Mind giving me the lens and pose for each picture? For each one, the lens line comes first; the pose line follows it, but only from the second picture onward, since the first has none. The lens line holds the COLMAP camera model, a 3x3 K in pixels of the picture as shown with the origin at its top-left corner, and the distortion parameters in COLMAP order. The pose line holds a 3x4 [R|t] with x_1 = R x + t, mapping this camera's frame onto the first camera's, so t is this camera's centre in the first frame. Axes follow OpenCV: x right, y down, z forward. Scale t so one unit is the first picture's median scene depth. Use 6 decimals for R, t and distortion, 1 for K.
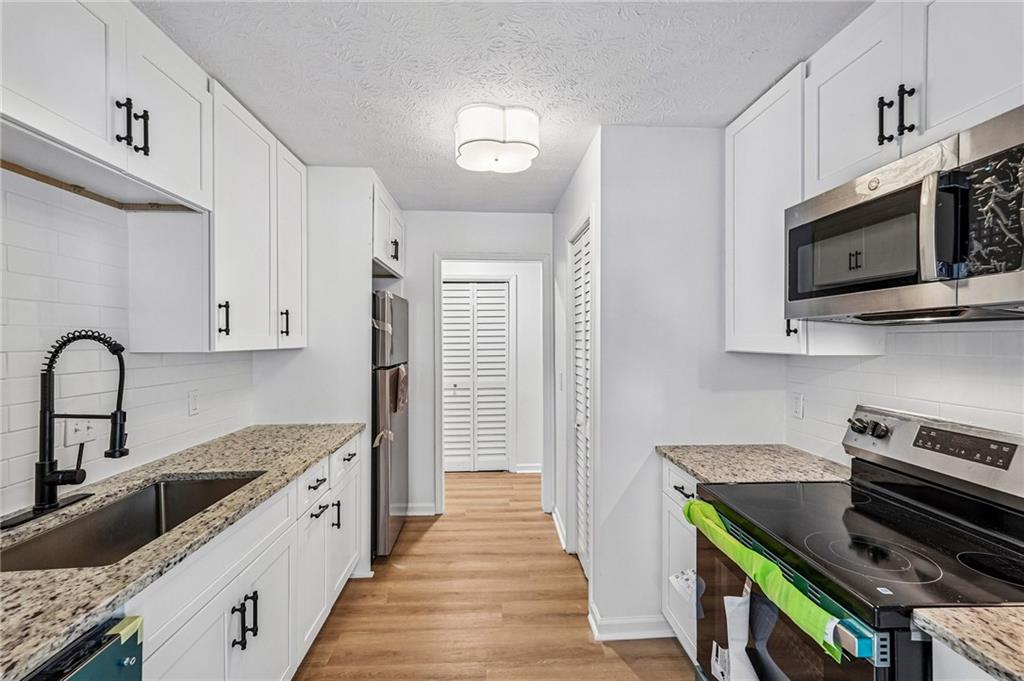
lens RADIAL K [[457.6, 0, 512.7], [0, 457.6, 344.3], [0, 0, 1]] dist [-0.009378, 0.011109]
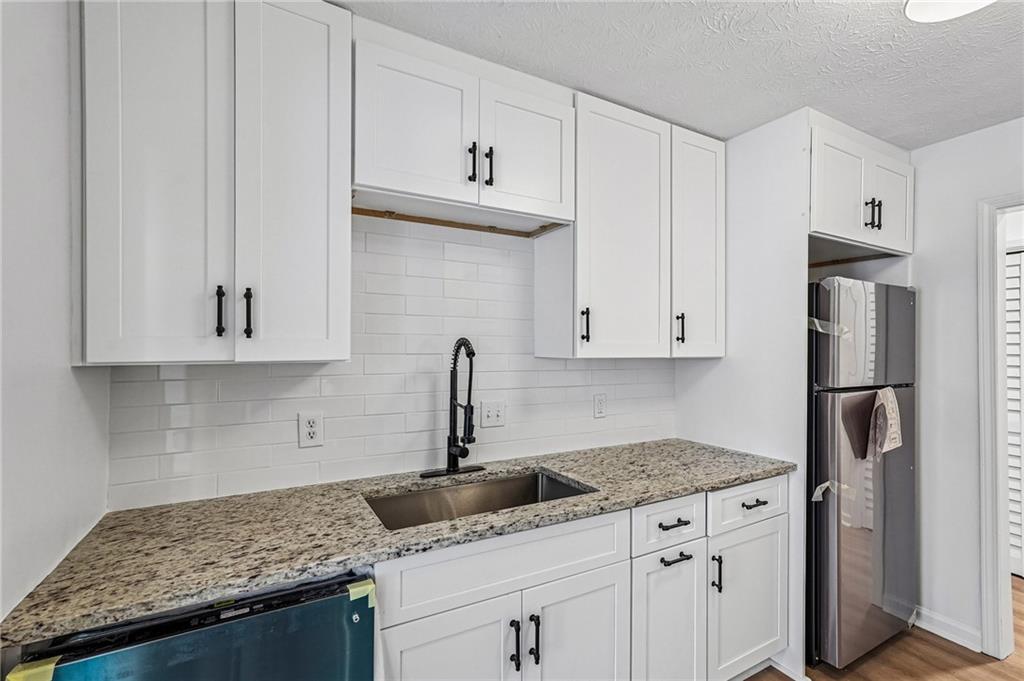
lens RADIAL K [[457.6, 0, 512.7], [0, 457.6, 344.3], [0, 0, 1]] dist [-0.009378, 0.011109]
pose [[0.436944, 0.001300, -0.899488, 0.203637], [-0.017316, 0.999826, -0.006967, -0.005257], [0.899322, 0.018620, 0.436891, 0.434094]]
